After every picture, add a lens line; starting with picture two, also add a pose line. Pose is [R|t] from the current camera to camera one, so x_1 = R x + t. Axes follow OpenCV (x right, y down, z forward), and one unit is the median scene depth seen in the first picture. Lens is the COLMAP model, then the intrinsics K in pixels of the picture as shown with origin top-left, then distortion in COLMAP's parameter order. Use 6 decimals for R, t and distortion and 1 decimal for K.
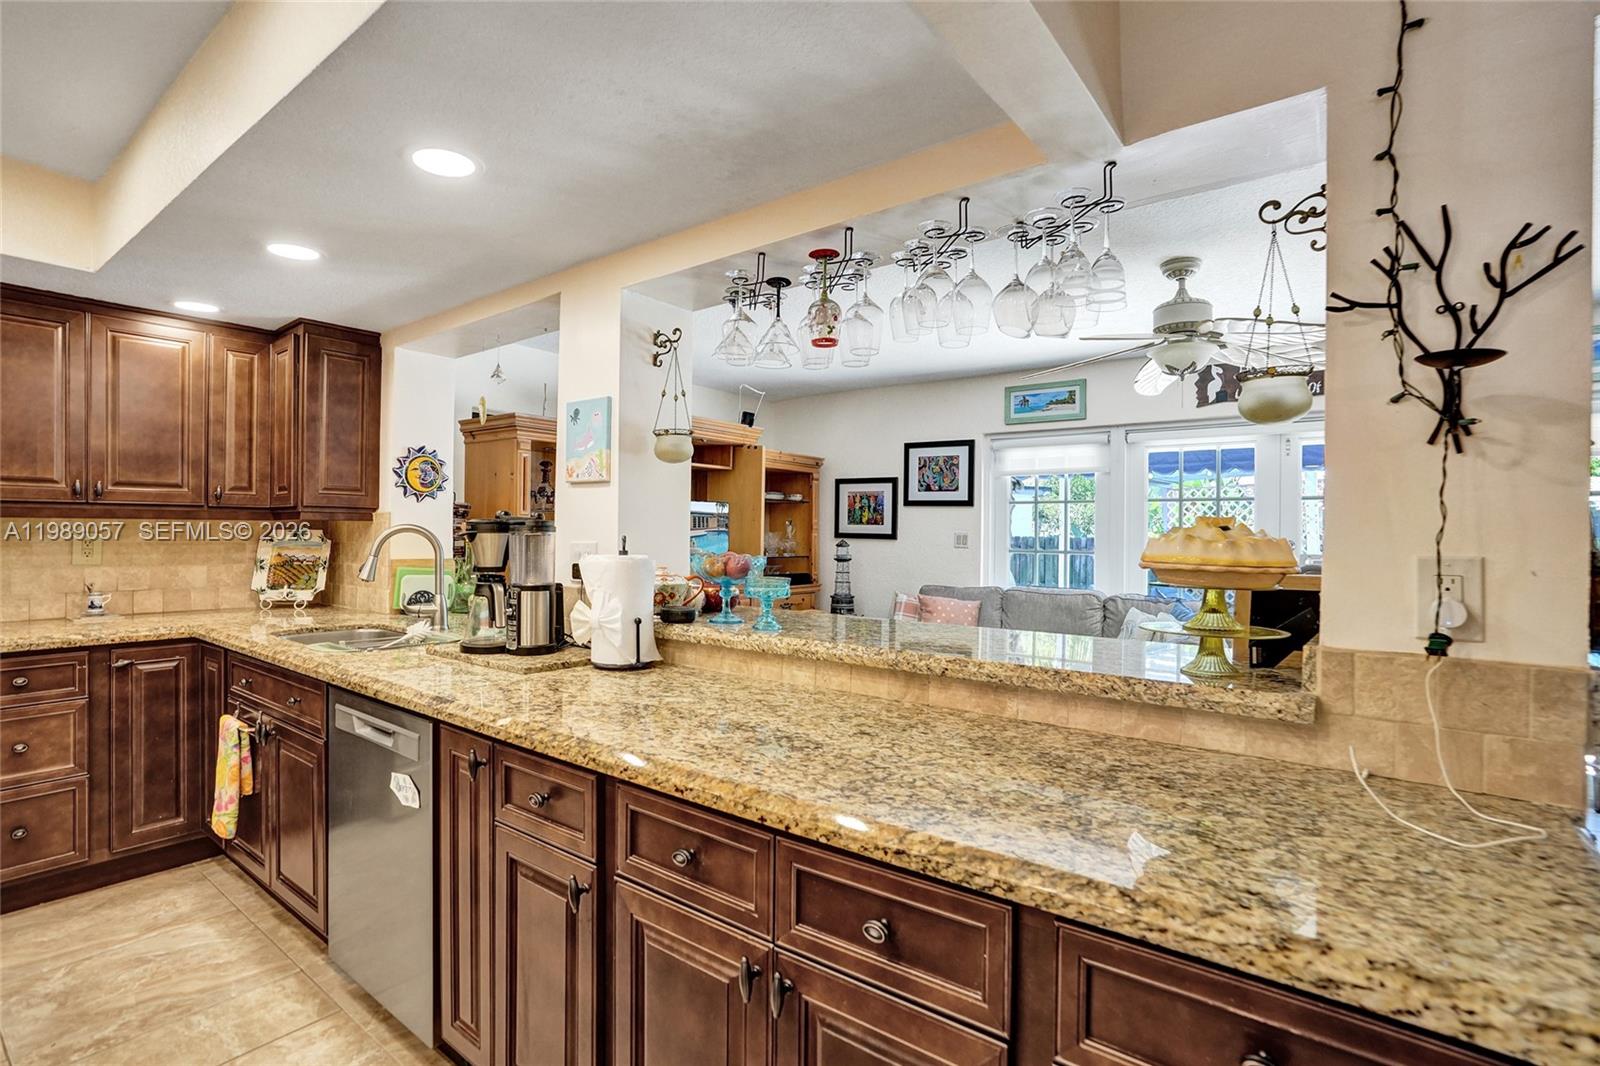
lens RADIAL K [[773.5, 0, 807.4], [0, 773.5, 536.3], [0, 0, 1]] dist [-0.047549, 0.025554]
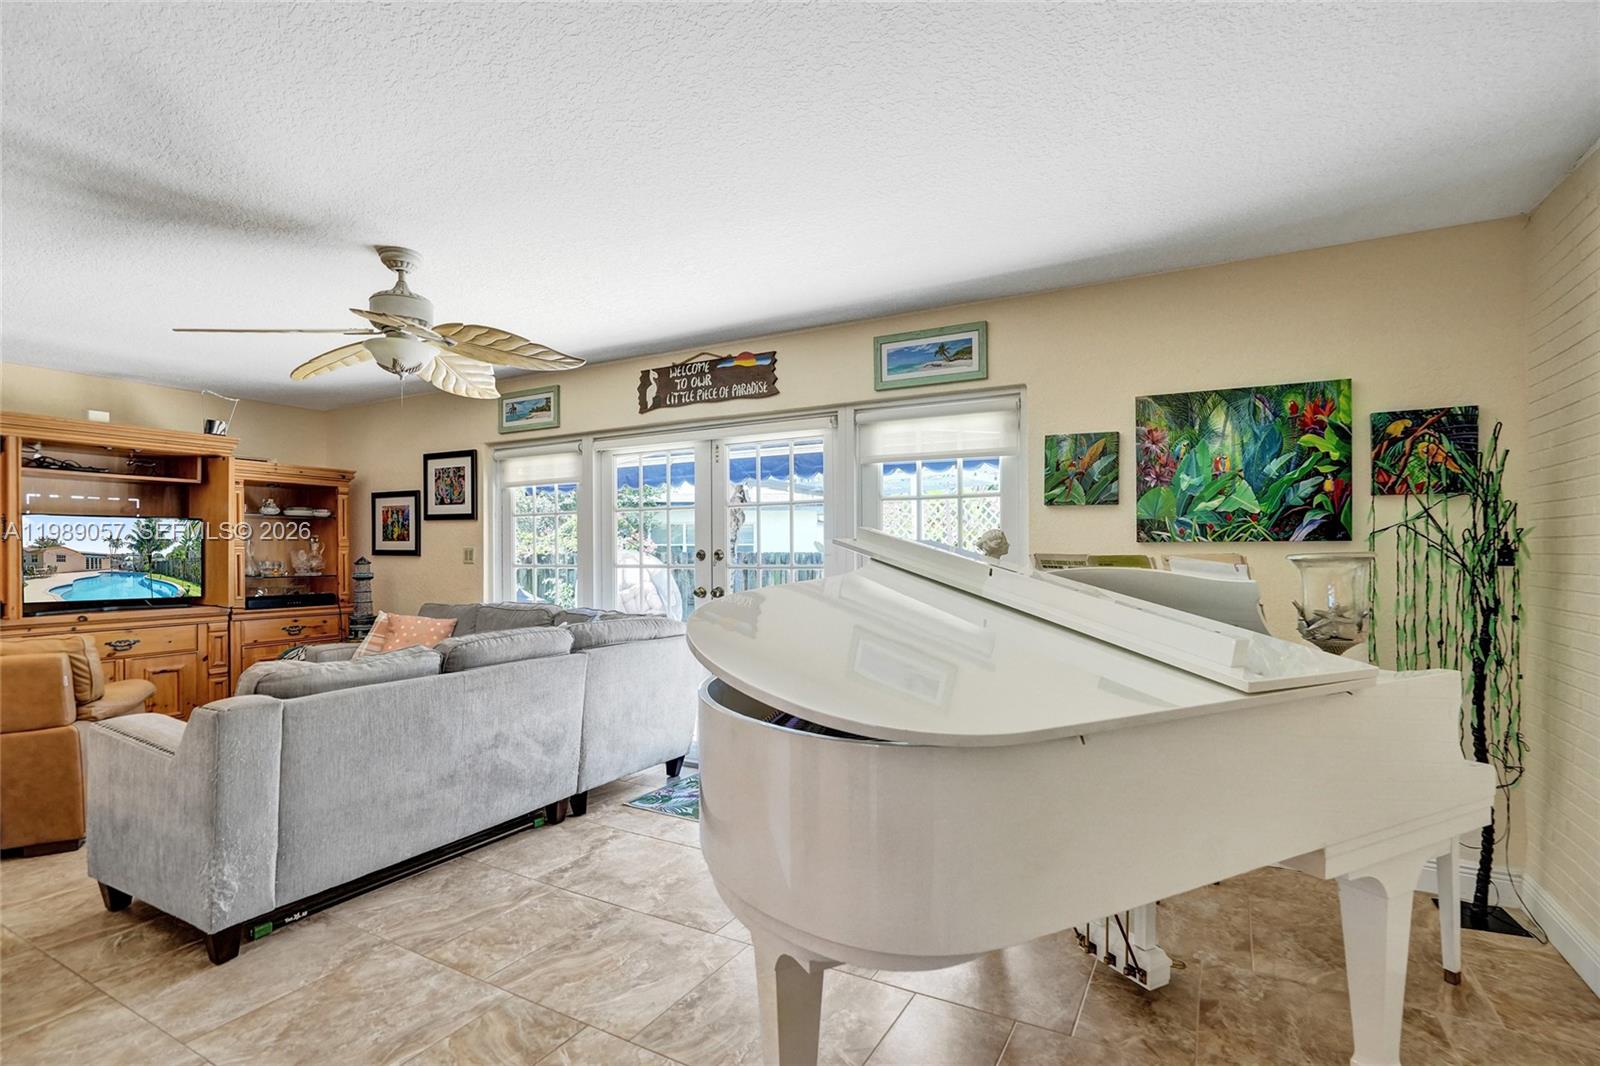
lens RADIAL K [[773.5, 0, 812.2], [0, 773.5, 559.0], [0, 0, 1]] dist [-0.047549, 0.025554]
pose [[0.988576, -0.017422, 0.149714, 0.786950], [0.016638, 0.999841, 0.006484, 0.017351], [-0.149803, -0.003919, 0.988708, 0.001047]]
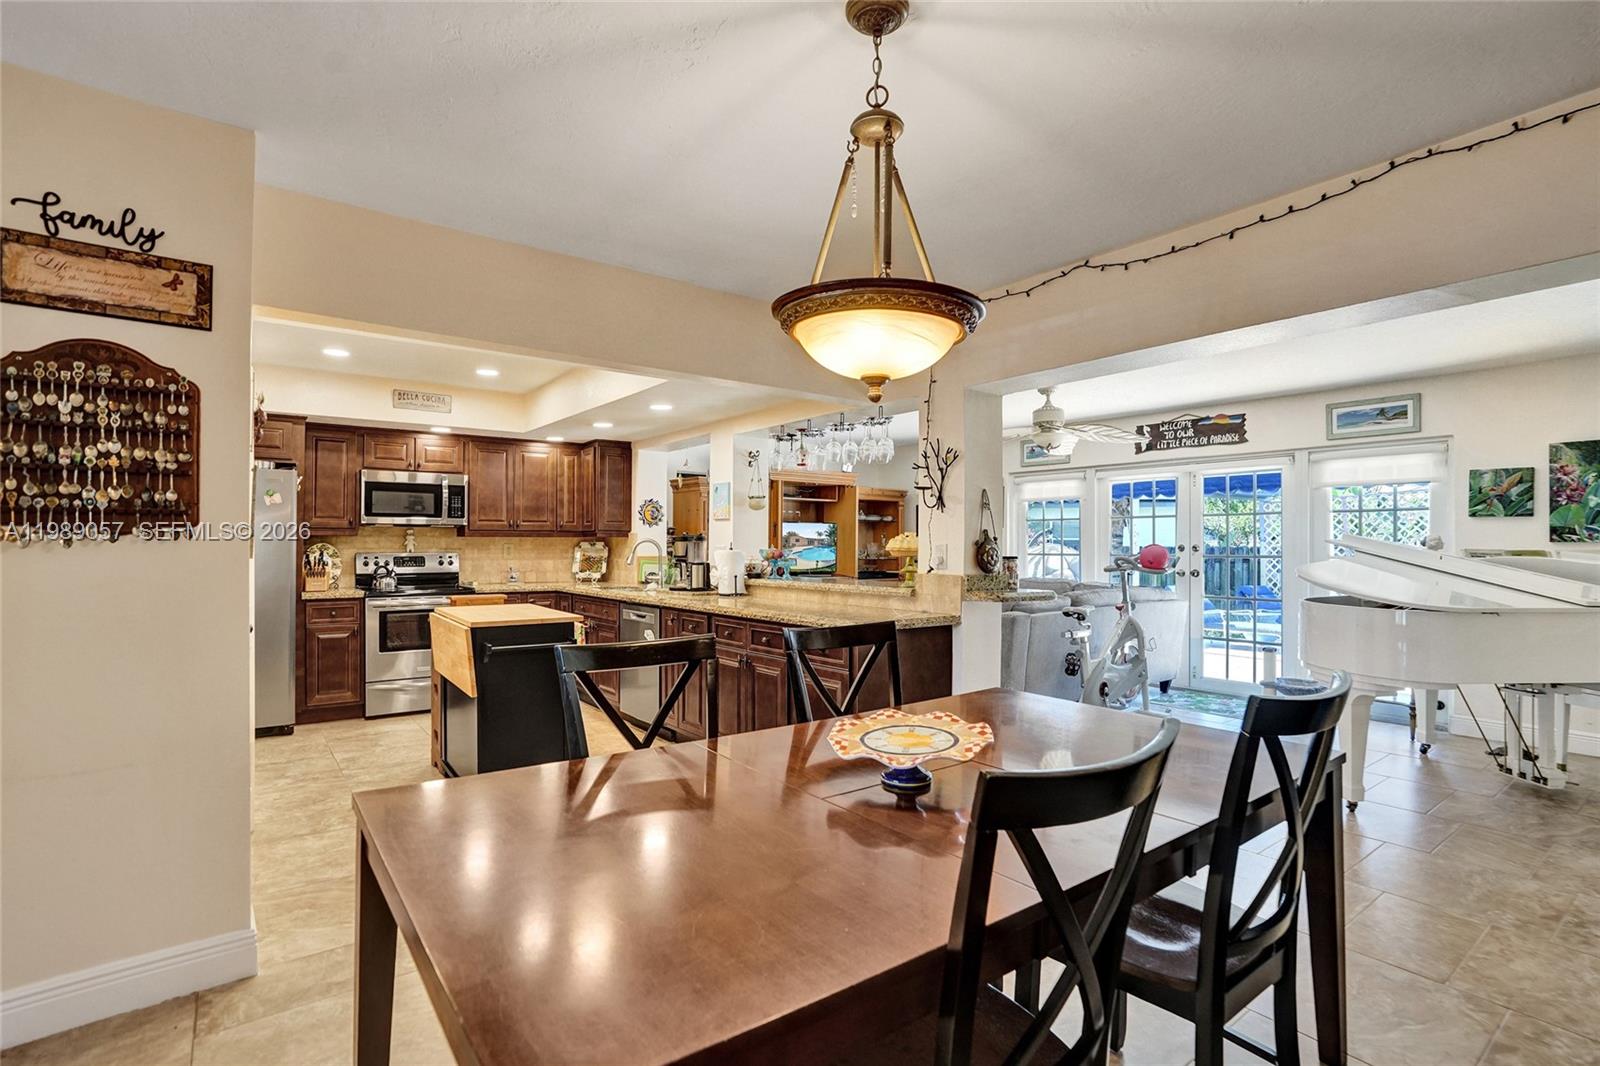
lens RADIAL K [[773.5, 0, 803.7], [0, 773.5, 541.1], [0, 0, 1]] dist [-0.047549, 0.025554]
pose [[0.966301, -0.008524, -0.257273, 0.372756], [0.005220, 0.999895, -0.013523, 0.018778], [0.257361, 0.011724, 0.966244, -0.792994]]
